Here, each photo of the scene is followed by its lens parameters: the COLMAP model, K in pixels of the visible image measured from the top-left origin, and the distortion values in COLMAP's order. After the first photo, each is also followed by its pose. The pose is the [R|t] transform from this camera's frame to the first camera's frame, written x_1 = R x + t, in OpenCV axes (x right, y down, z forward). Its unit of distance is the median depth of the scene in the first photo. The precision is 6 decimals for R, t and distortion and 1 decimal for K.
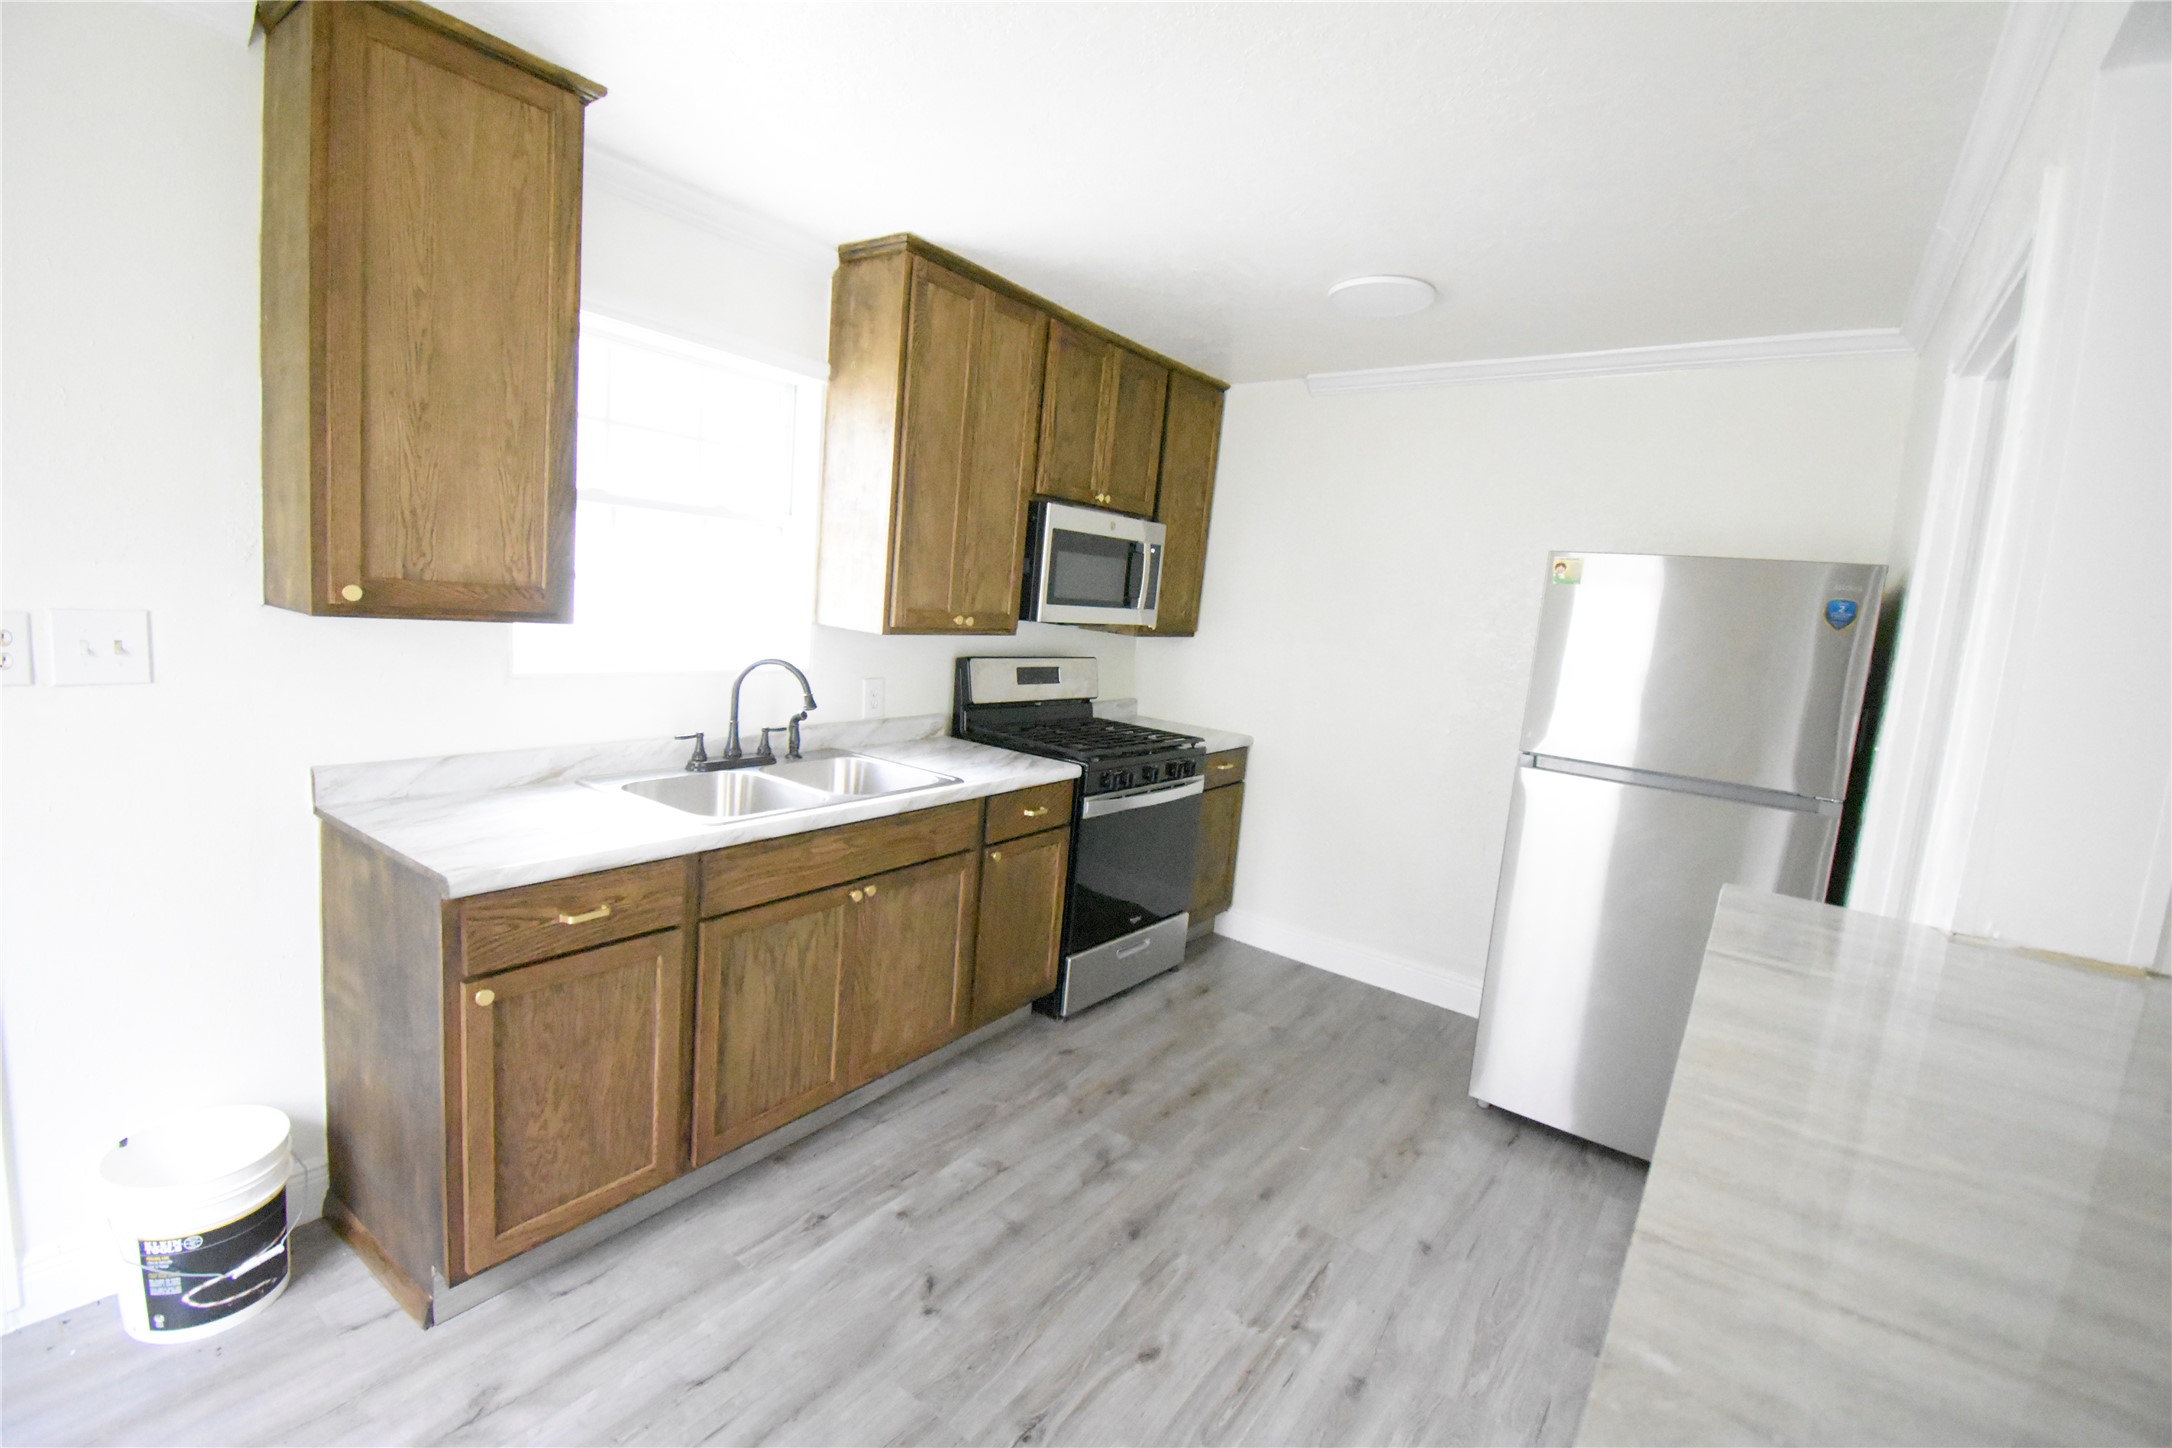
lens RADIAL K [[964.0, 0, 1091.6], [0, 964.0, 720.2], [0, 0, 1]] dist [0.026521, -0.030632]
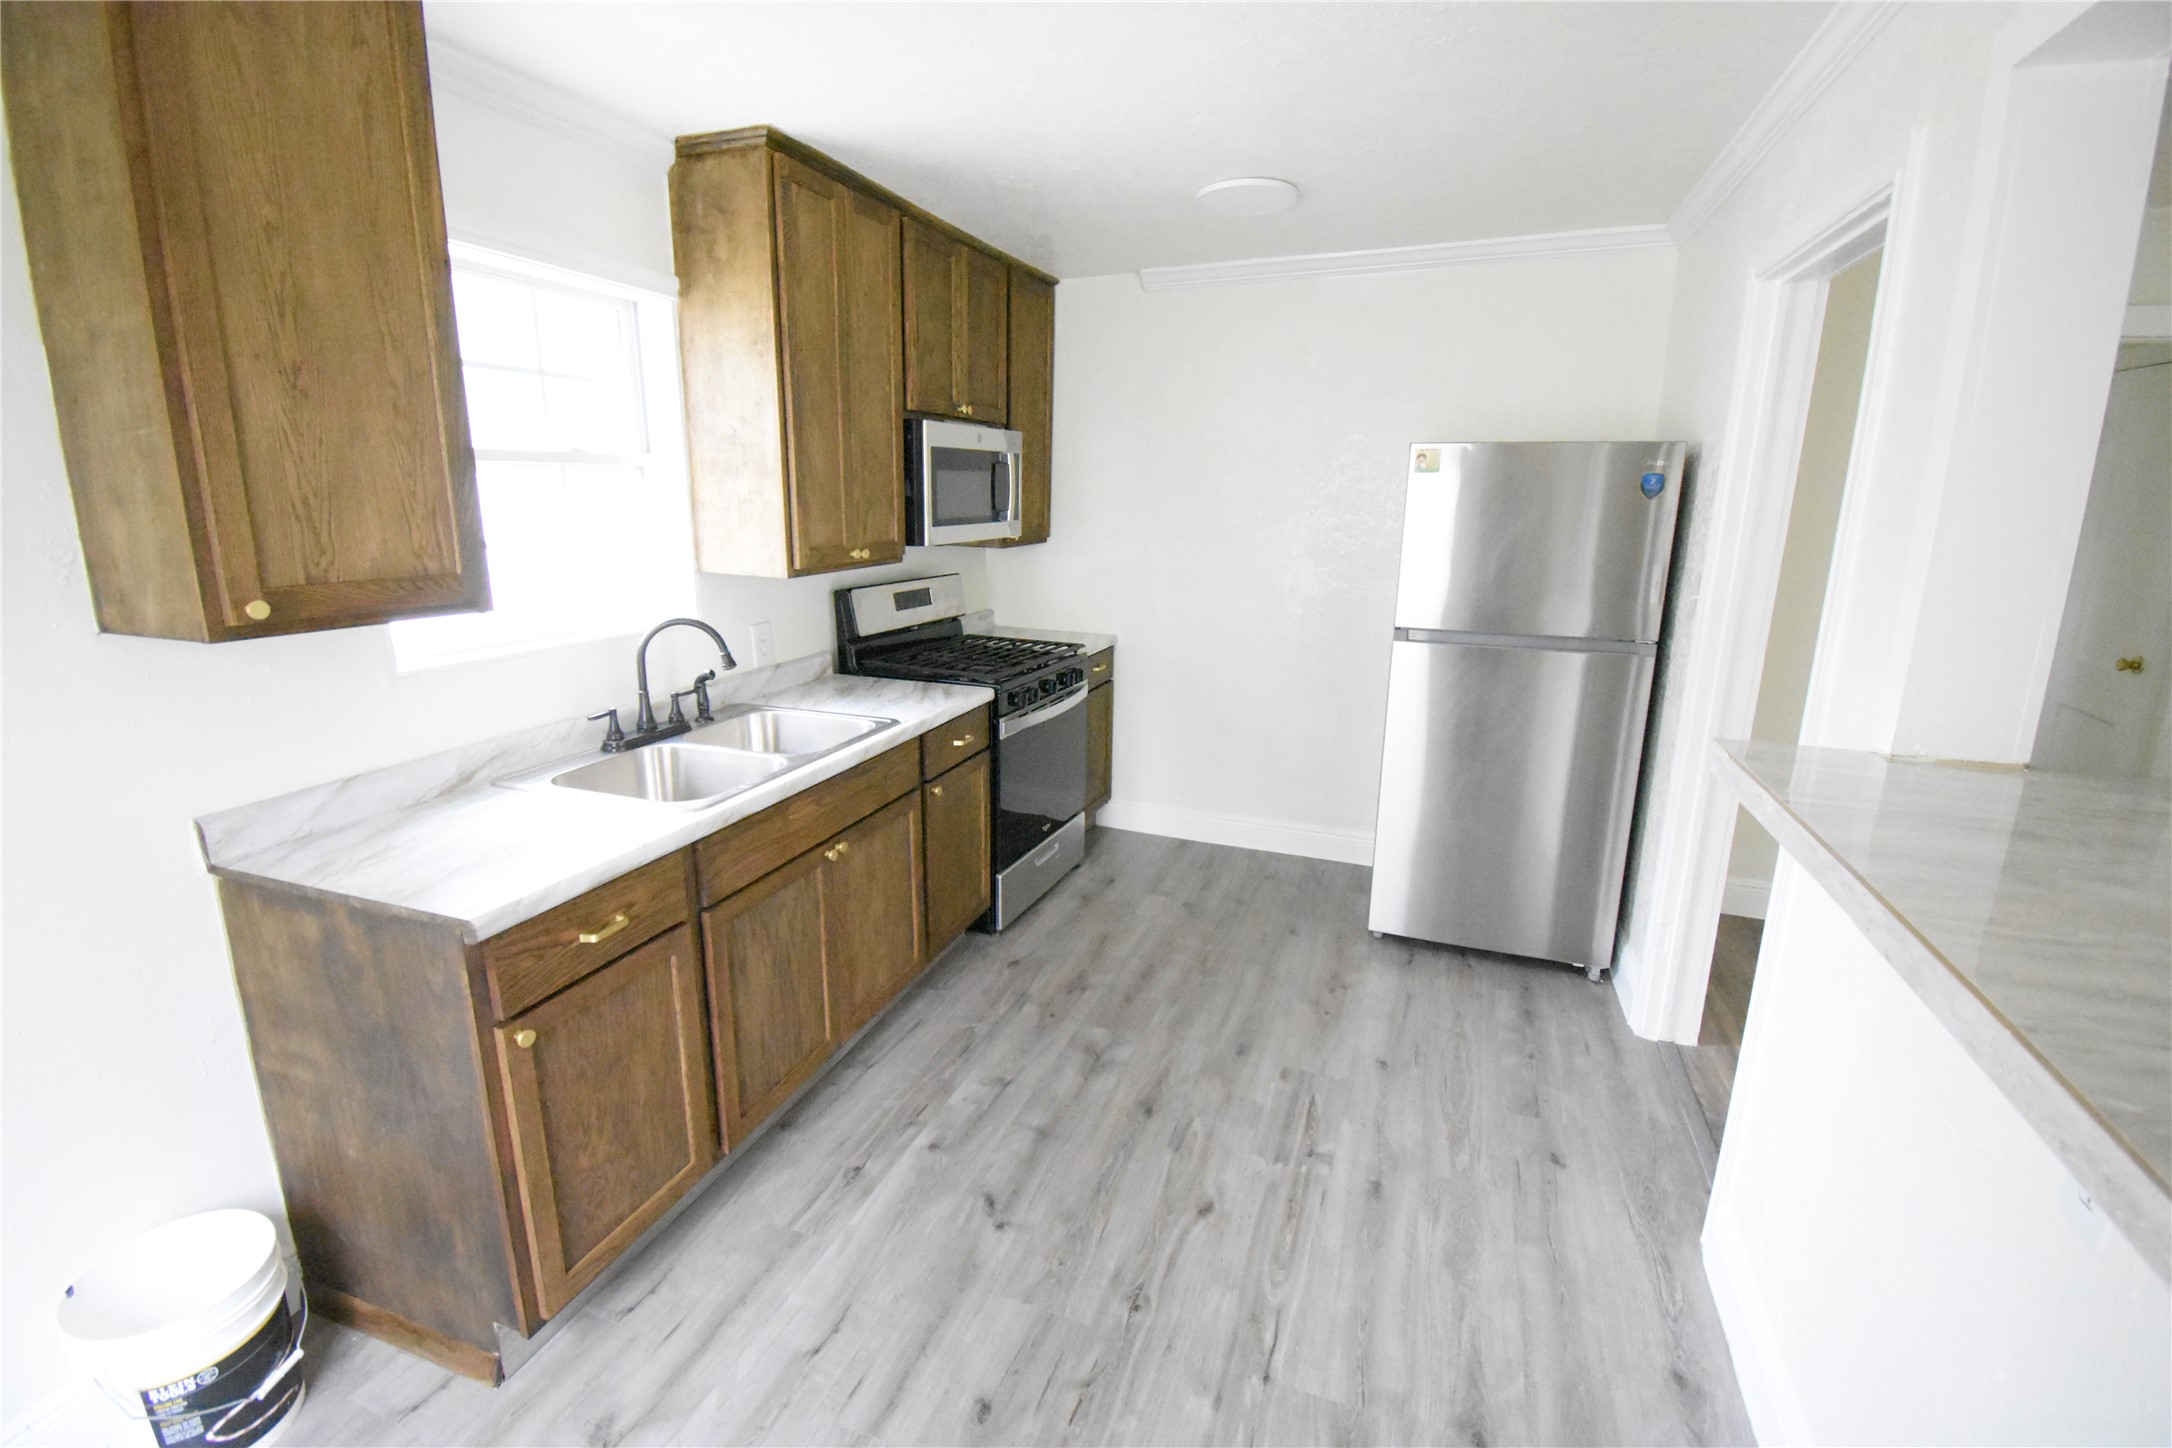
lens RADIAL K [[962.1, 0, 1089.2], [0, 962.1, 722.0], [0, 0, 1]] dist [0.023289, -0.027148]
pose [[0.959508, -0.135234, 0.247098, -0.200605], [0.105132, 0.985758, 0.131256, -0.047111], [-0.261329, -0.099964, 0.960060, 0.012213]]
